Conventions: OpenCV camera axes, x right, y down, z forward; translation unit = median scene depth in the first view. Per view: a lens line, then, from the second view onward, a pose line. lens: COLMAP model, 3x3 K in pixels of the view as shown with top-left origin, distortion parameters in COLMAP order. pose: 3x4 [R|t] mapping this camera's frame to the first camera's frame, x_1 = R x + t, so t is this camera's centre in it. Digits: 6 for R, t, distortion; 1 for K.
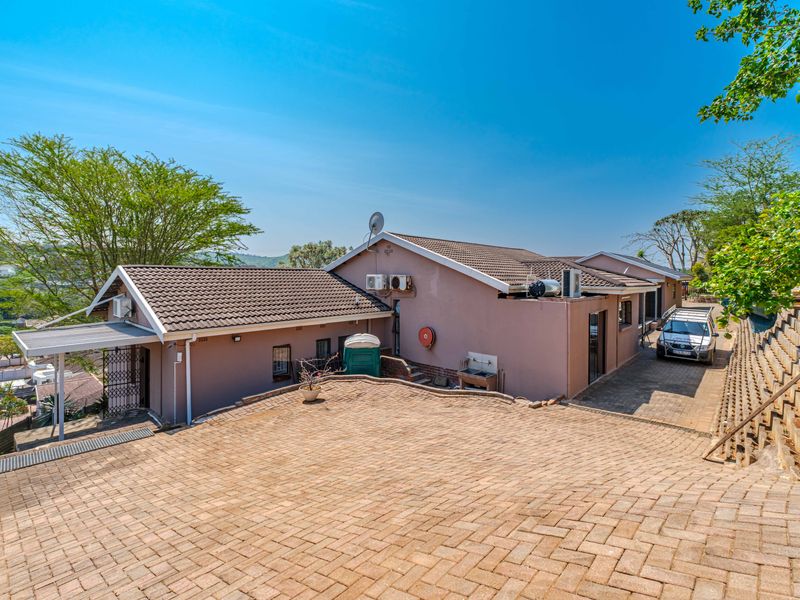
lens RADIAL K [[377.4, 0, 400.7], [0, 377.4, 282.9], [0, 0, 1]] dist [0.013080, -0.000301]
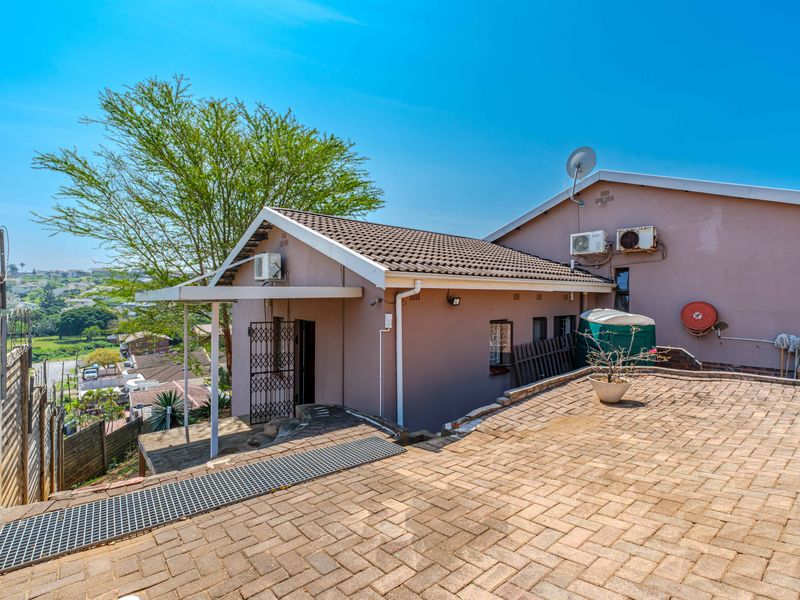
lens RADIAL K [[373.9, 0, 400.0], [0, 373.9, 300.0], [0, 0, 1]] dist [0.001421, -0.000099]
pose [[0.991624, -0.002013, -0.129146, -0.406377], [0.000189, 0.999900, -0.014135, 0.141954], [0.129162, 0.013992, 0.991525, 0.344990]]
